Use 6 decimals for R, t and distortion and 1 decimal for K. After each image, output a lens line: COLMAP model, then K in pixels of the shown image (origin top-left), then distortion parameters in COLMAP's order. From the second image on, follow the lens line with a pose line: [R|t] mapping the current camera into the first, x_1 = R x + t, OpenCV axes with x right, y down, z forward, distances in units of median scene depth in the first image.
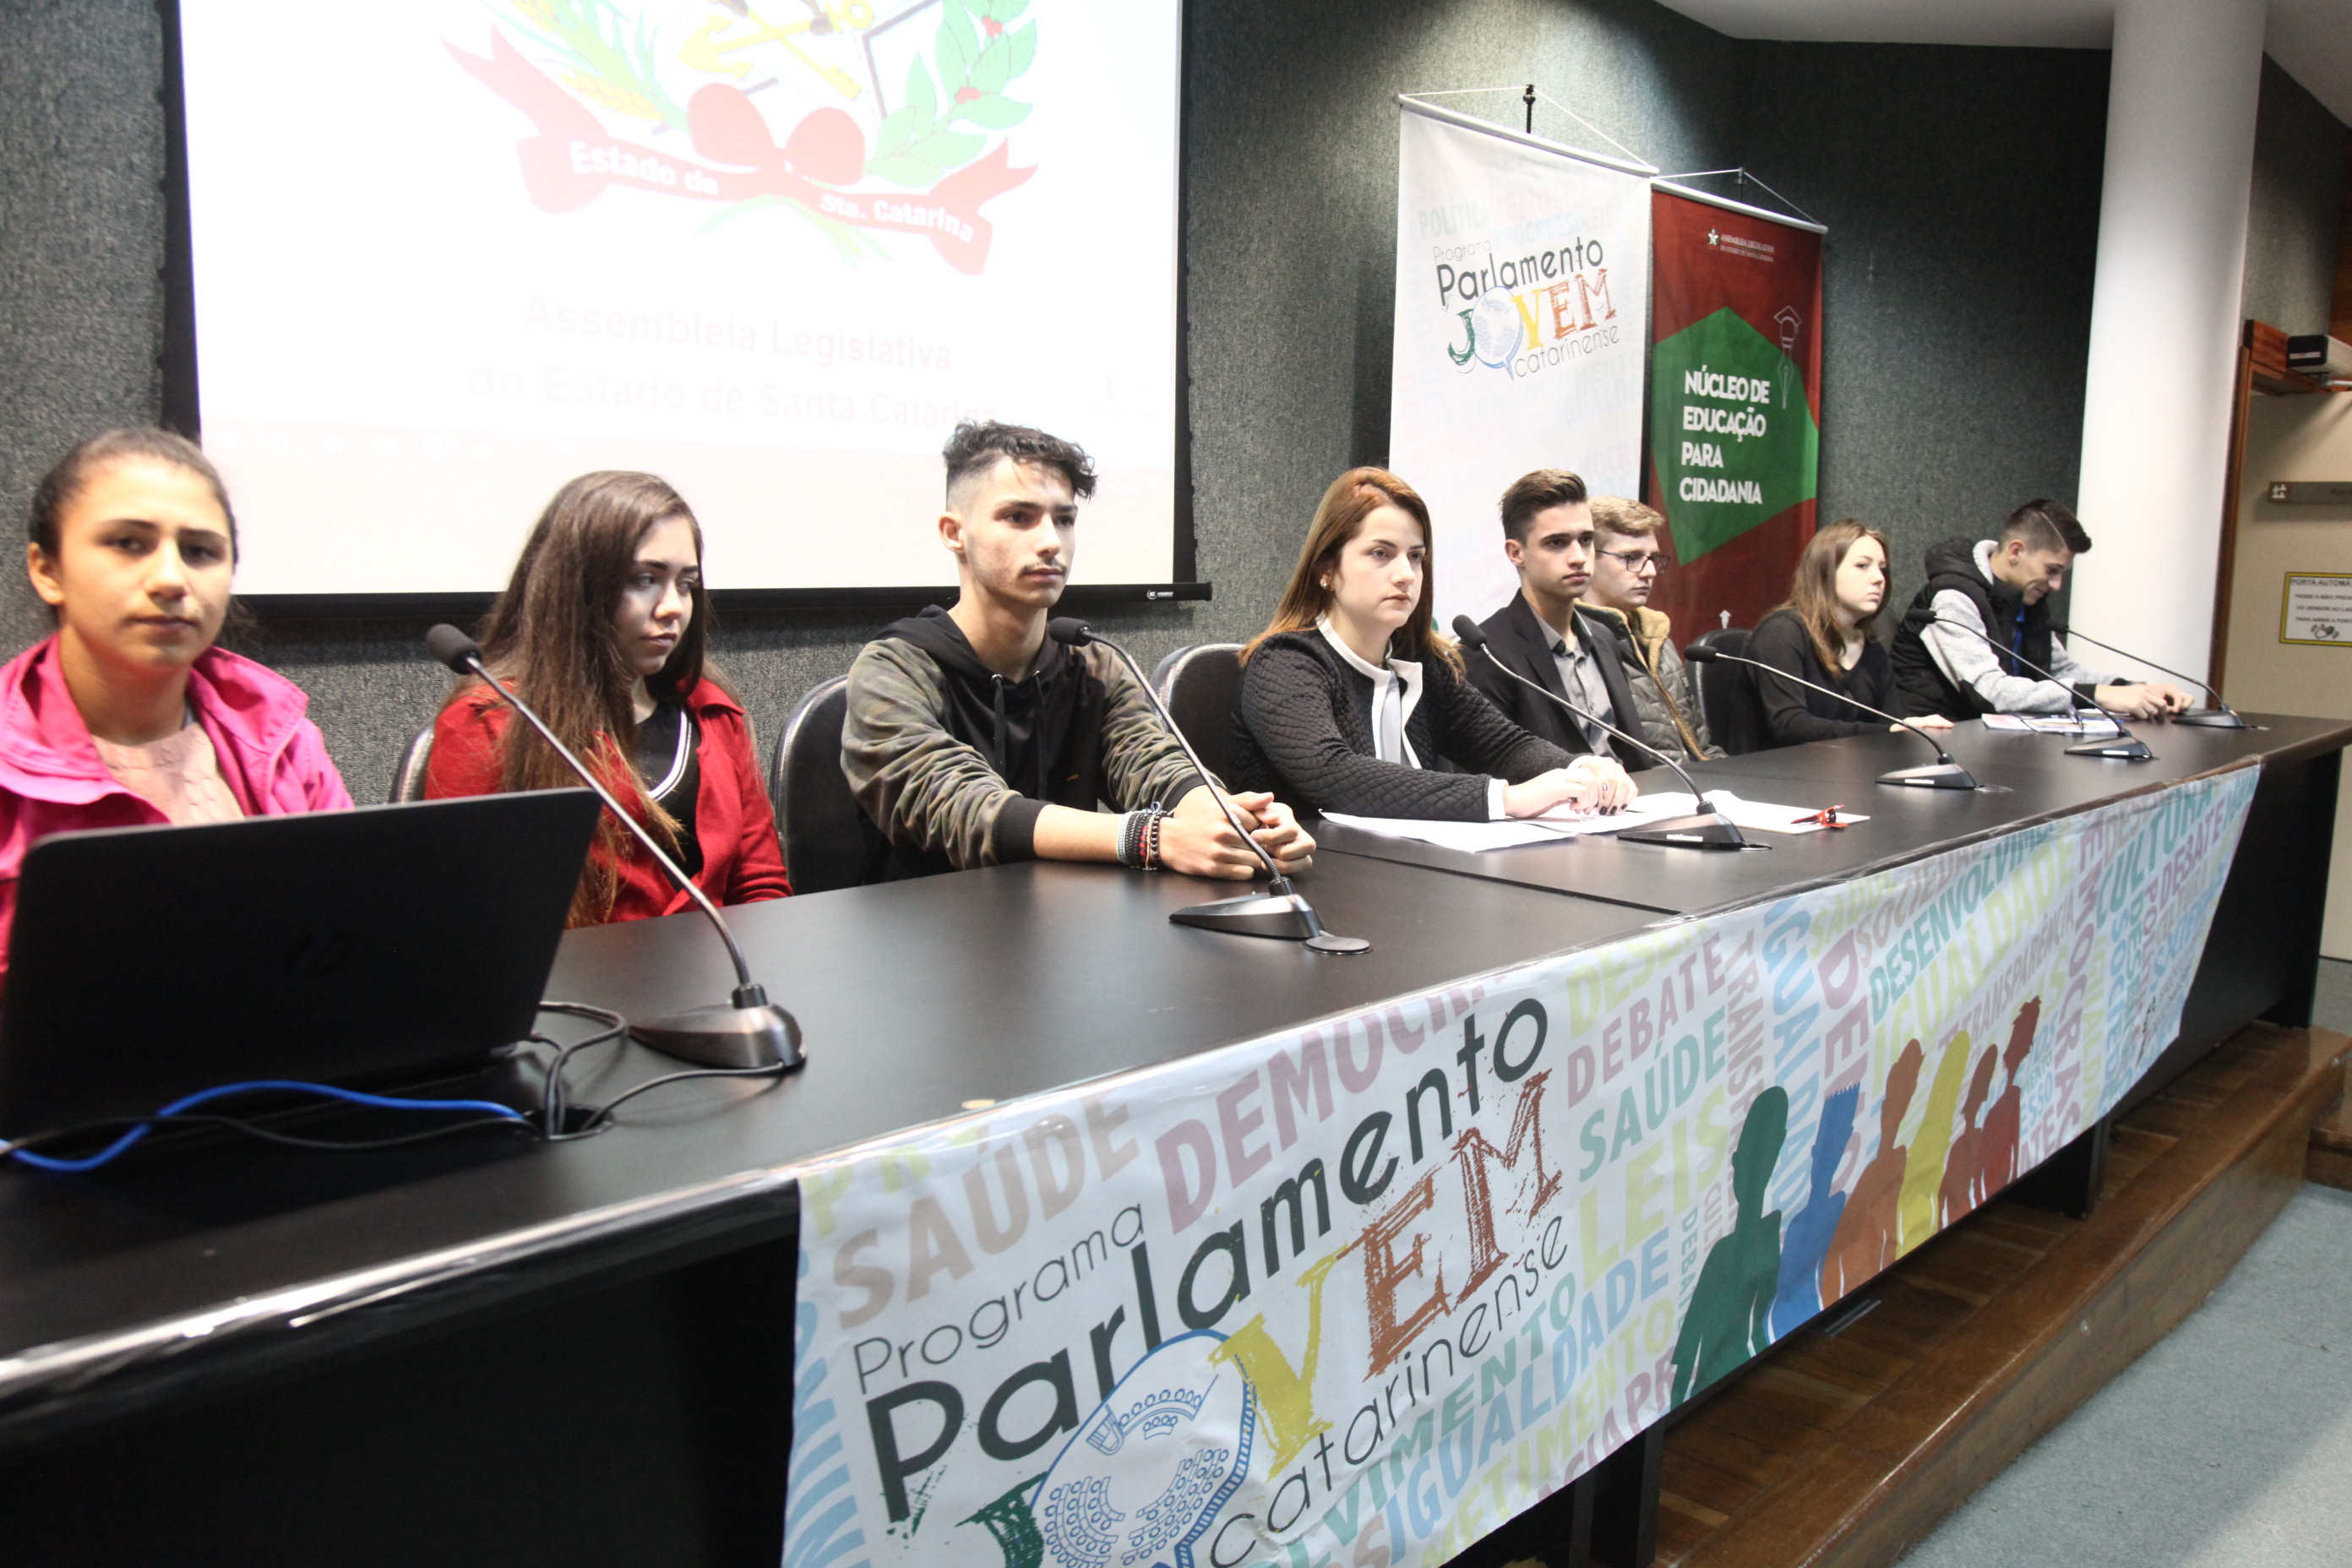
lens RADIAL K [[1814.0, 0, 1232.8], [0, 1814.0, 778.7], [0, 0, 1]] dist [-0.078121, 0.047367]
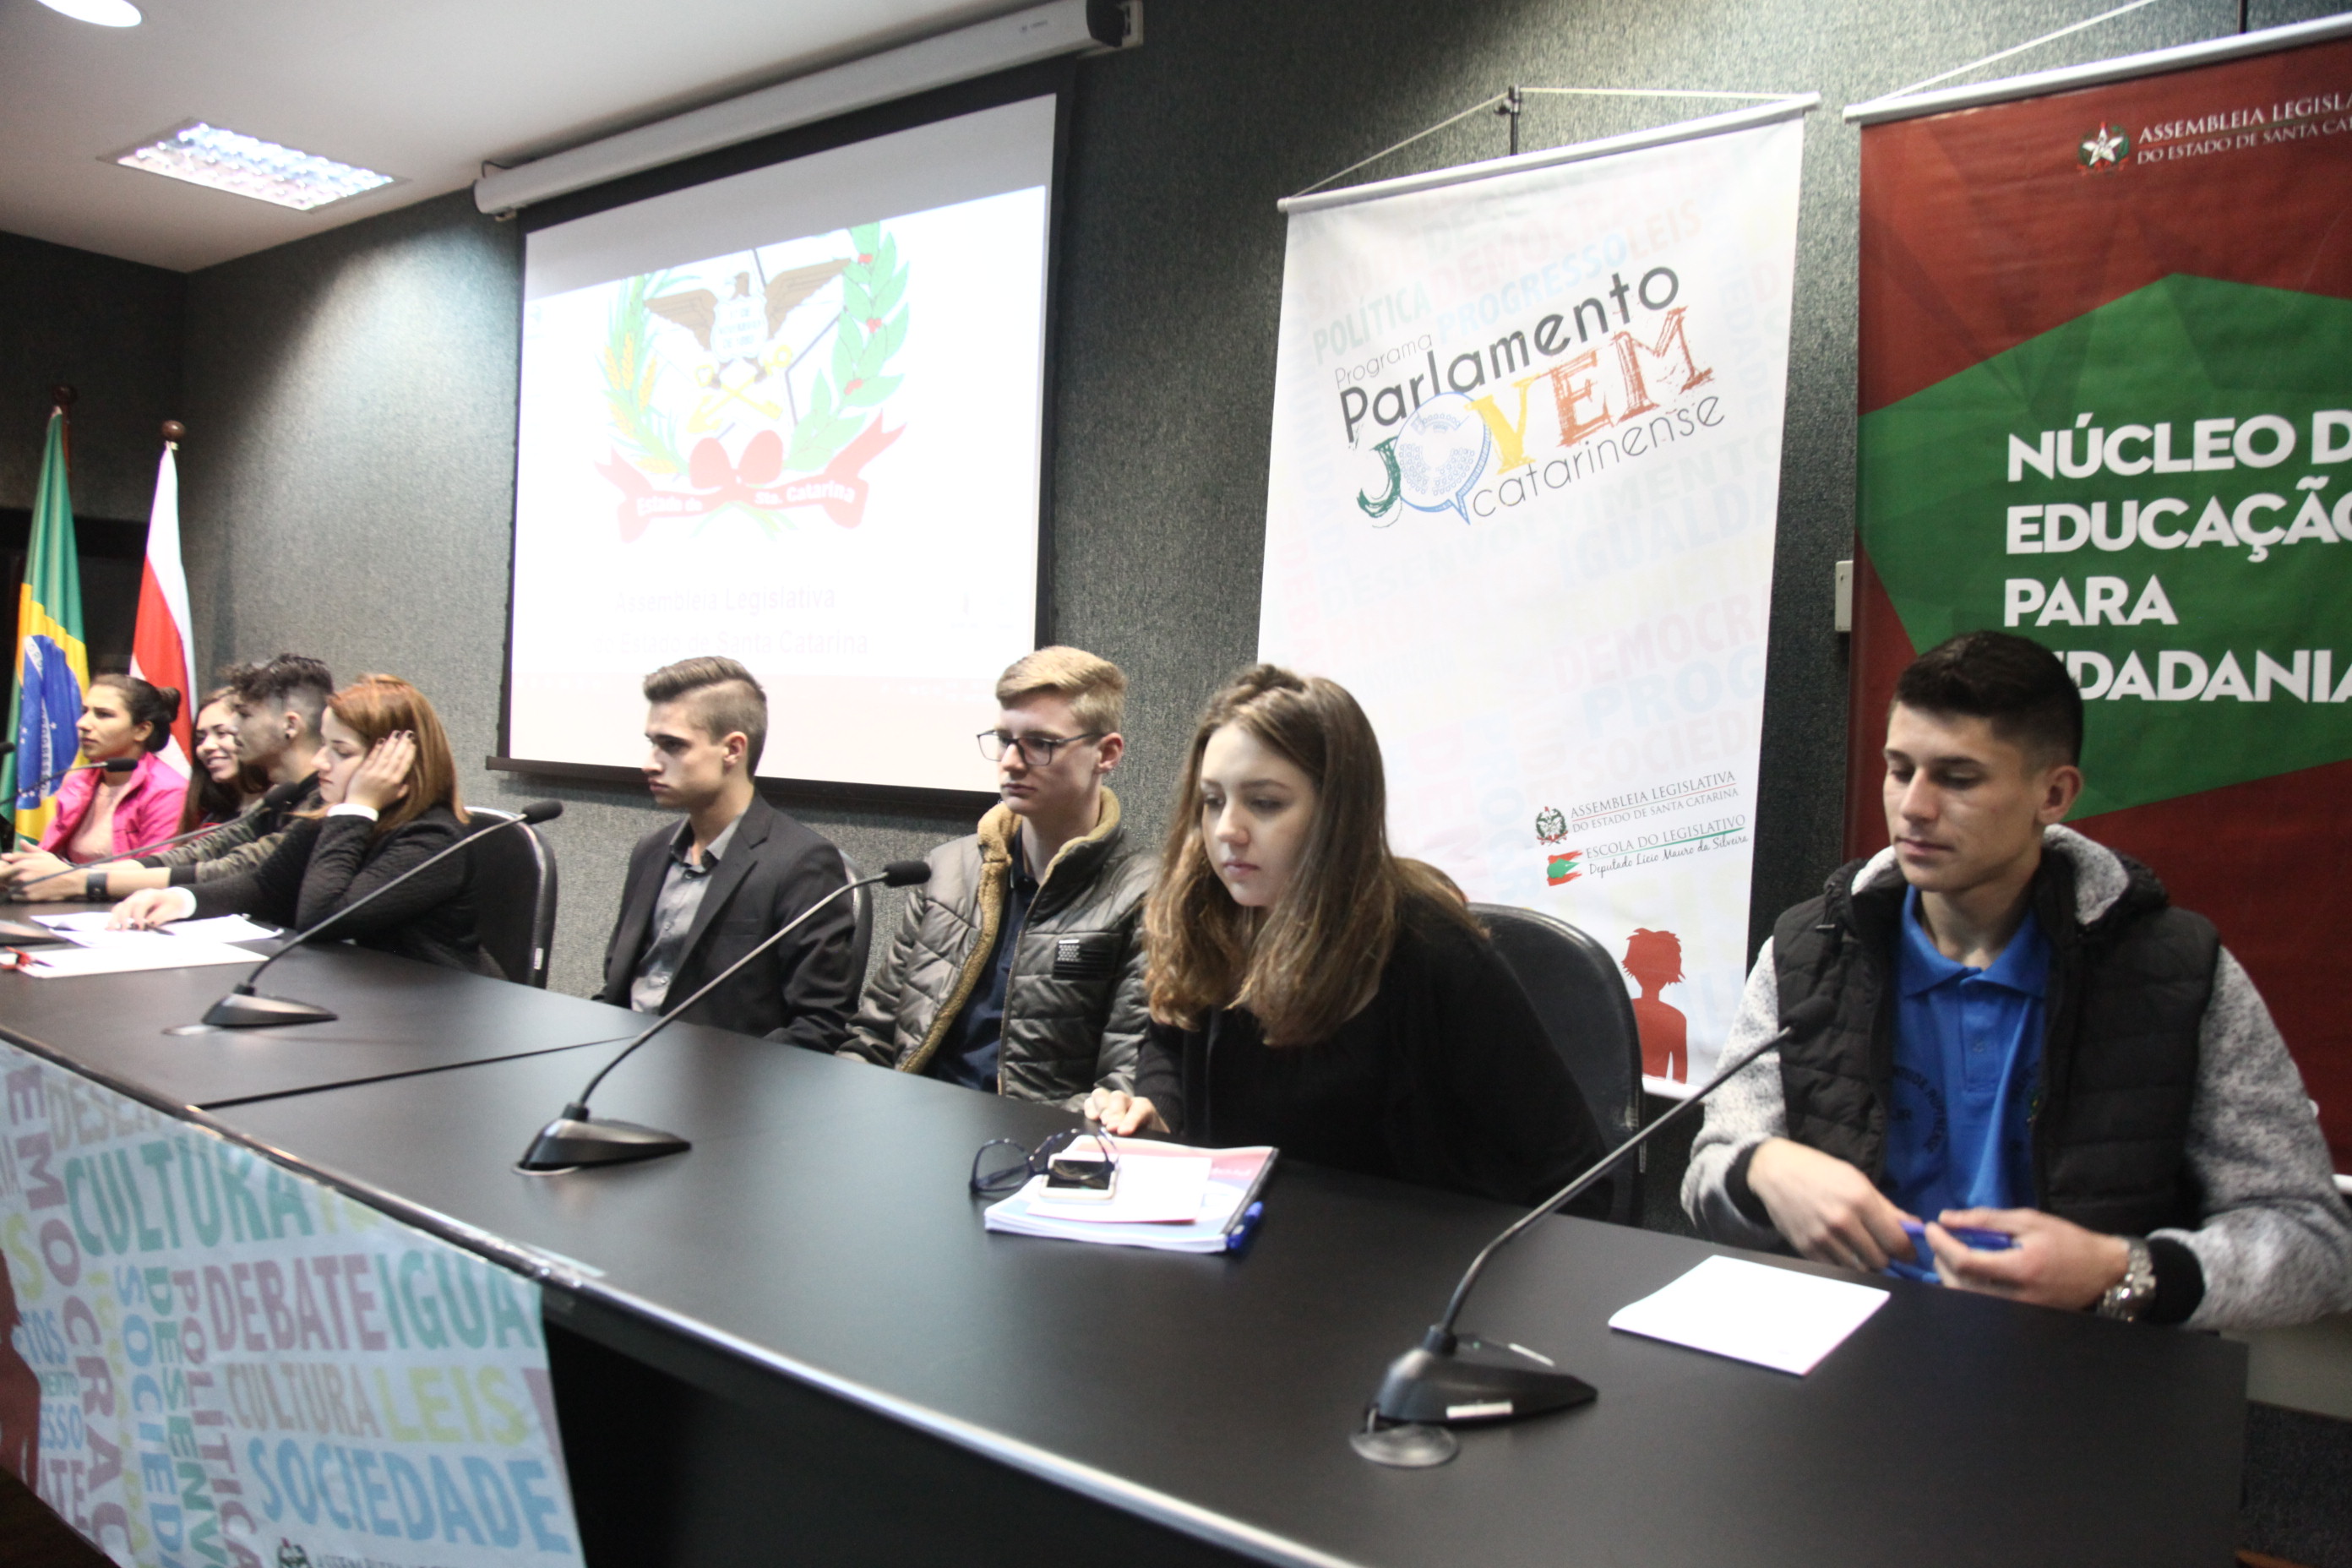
lens RADIAL K [[1625.5, 0, 1201.1], [0, 1625.5, 784.3], [0, 0, 1]] dist [-0.119115, 0.069895]
pose [[0.131152, 0.015326, -0.991244, 1.053699], [-0.168004, 0.985761, -0.006988, -0.152194], [0.977023, 0.167450, 0.131860, 1.210071]]
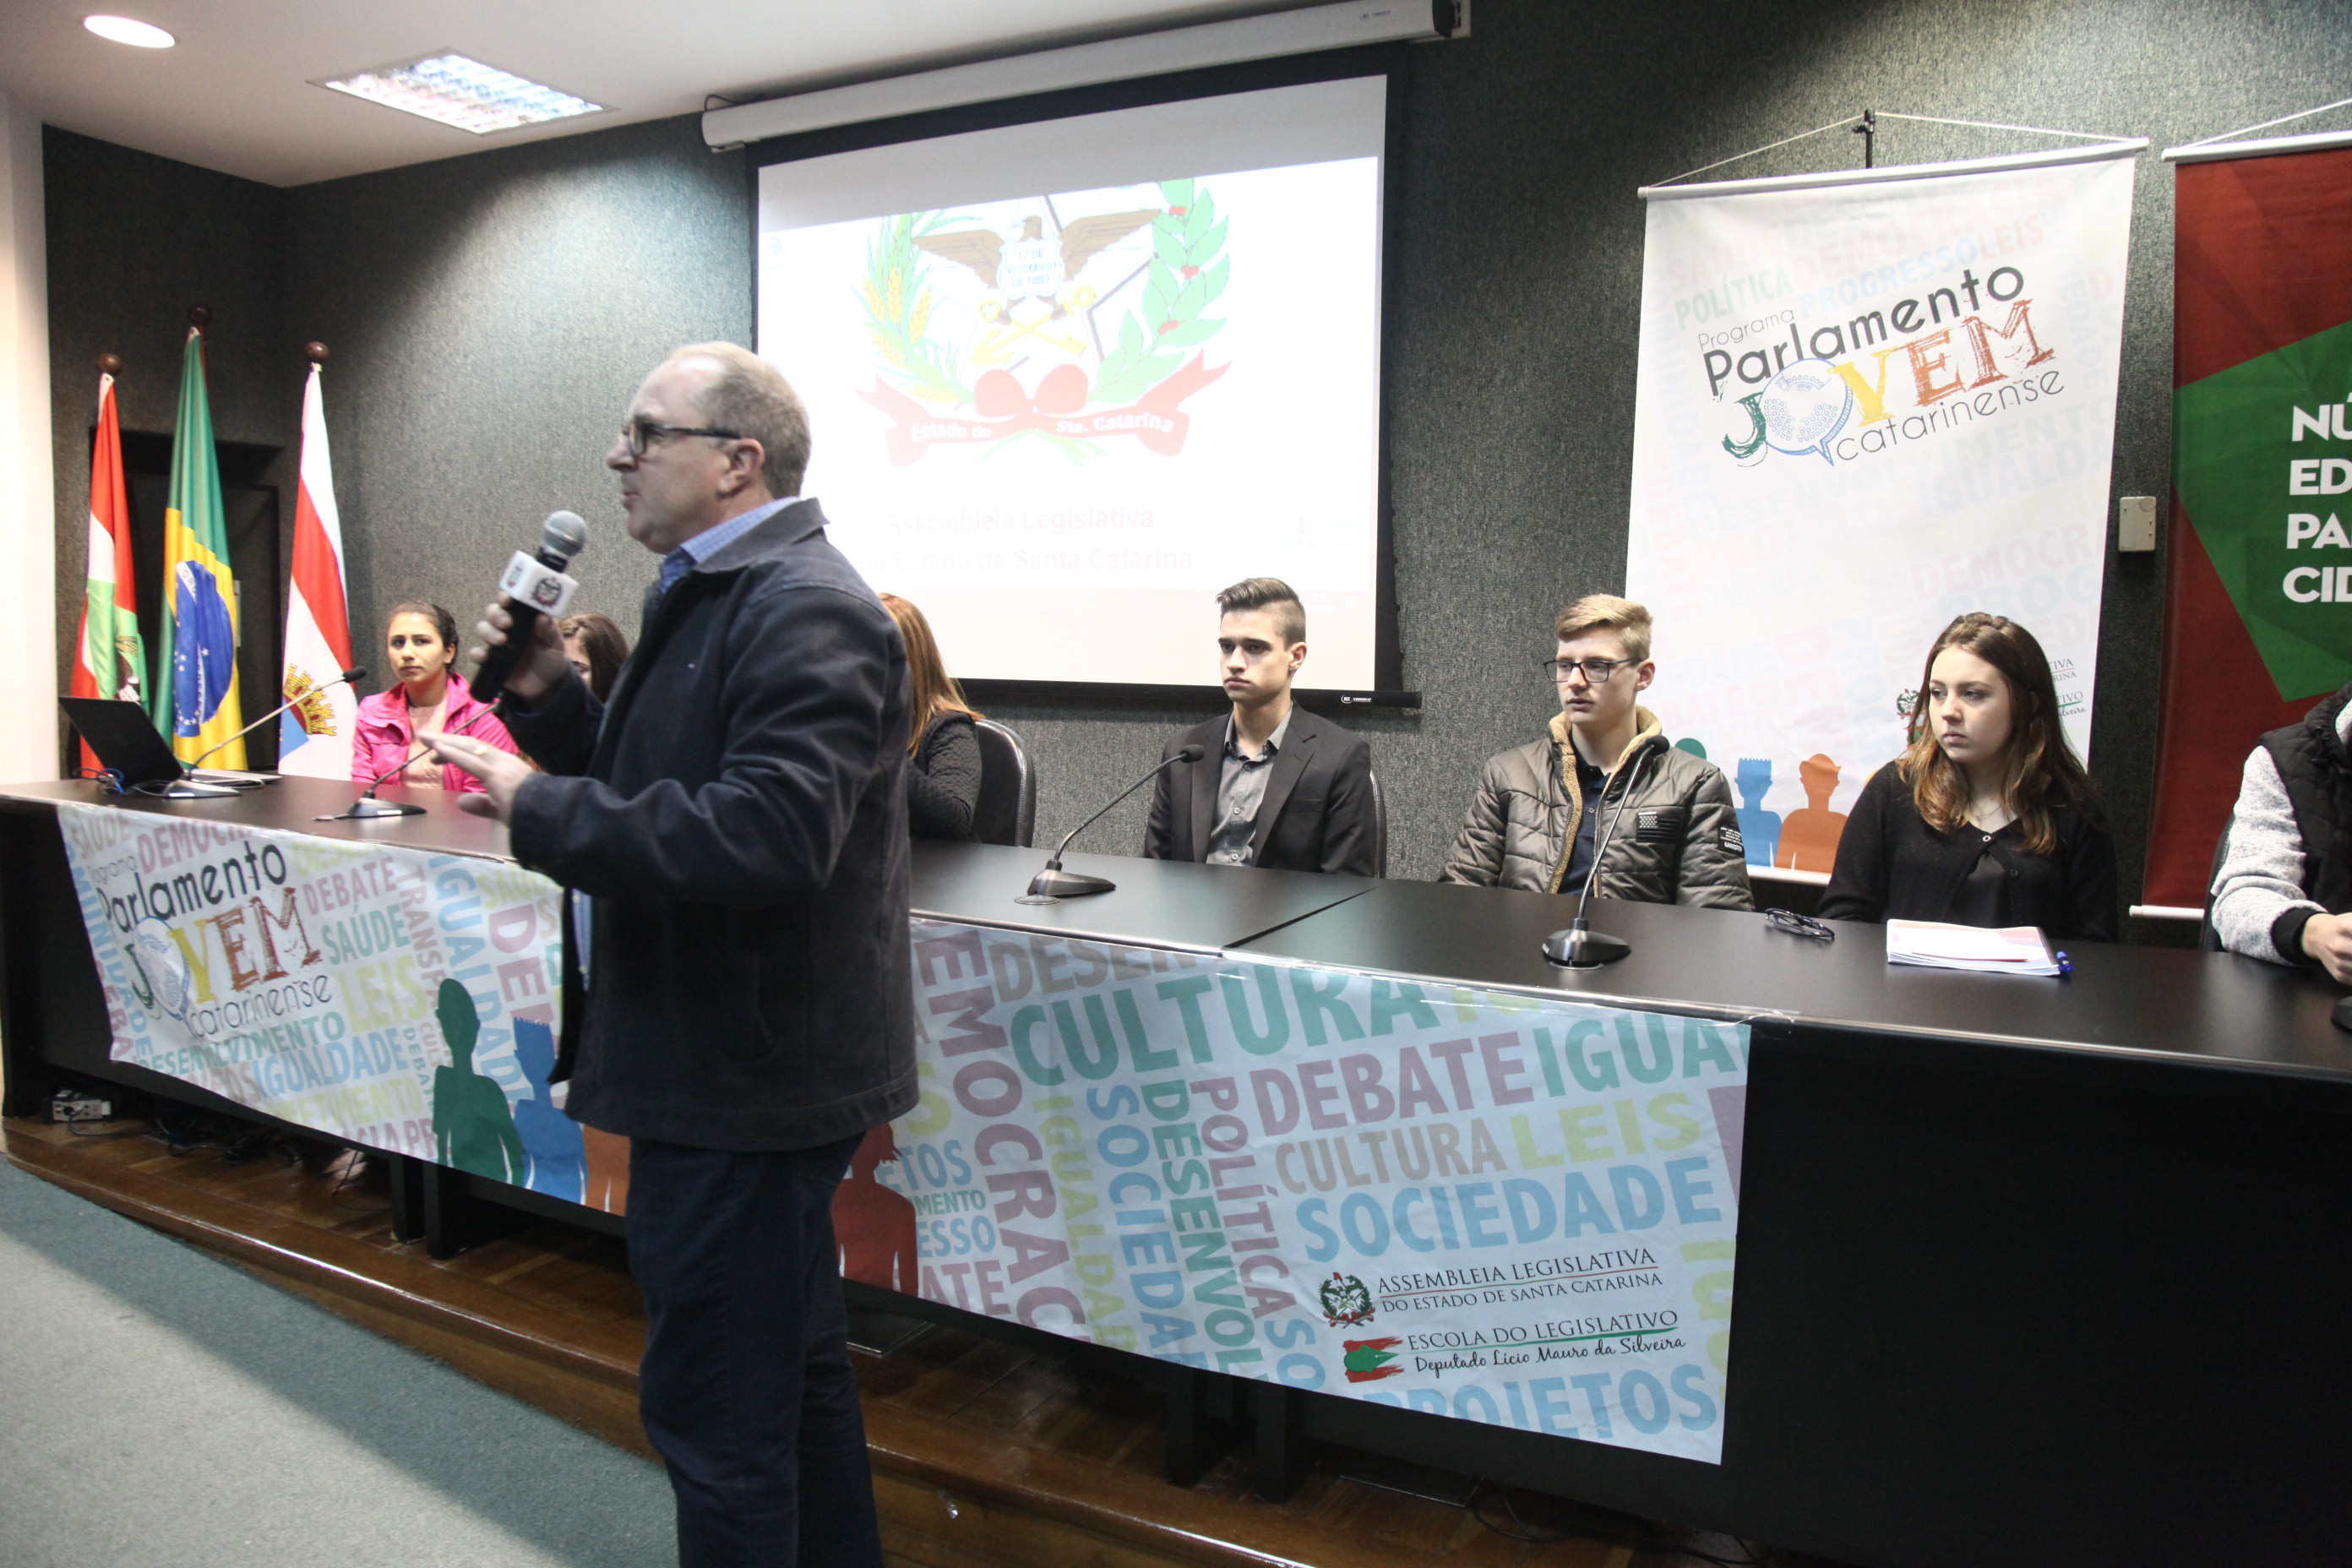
lens RADIAL K [[1625.5, 0, 1200.2], [0, 1625.5, 769.9], [0, 0, 1]] dist [-0.119115, 0.069895]
pose [[0.273824, 0.059716, -0.959924, 1.132532], [-0.142893, 0.989520, 0.020796, -0.080323], [0.951106, 0.131472, 0.279487, 0.771458]]
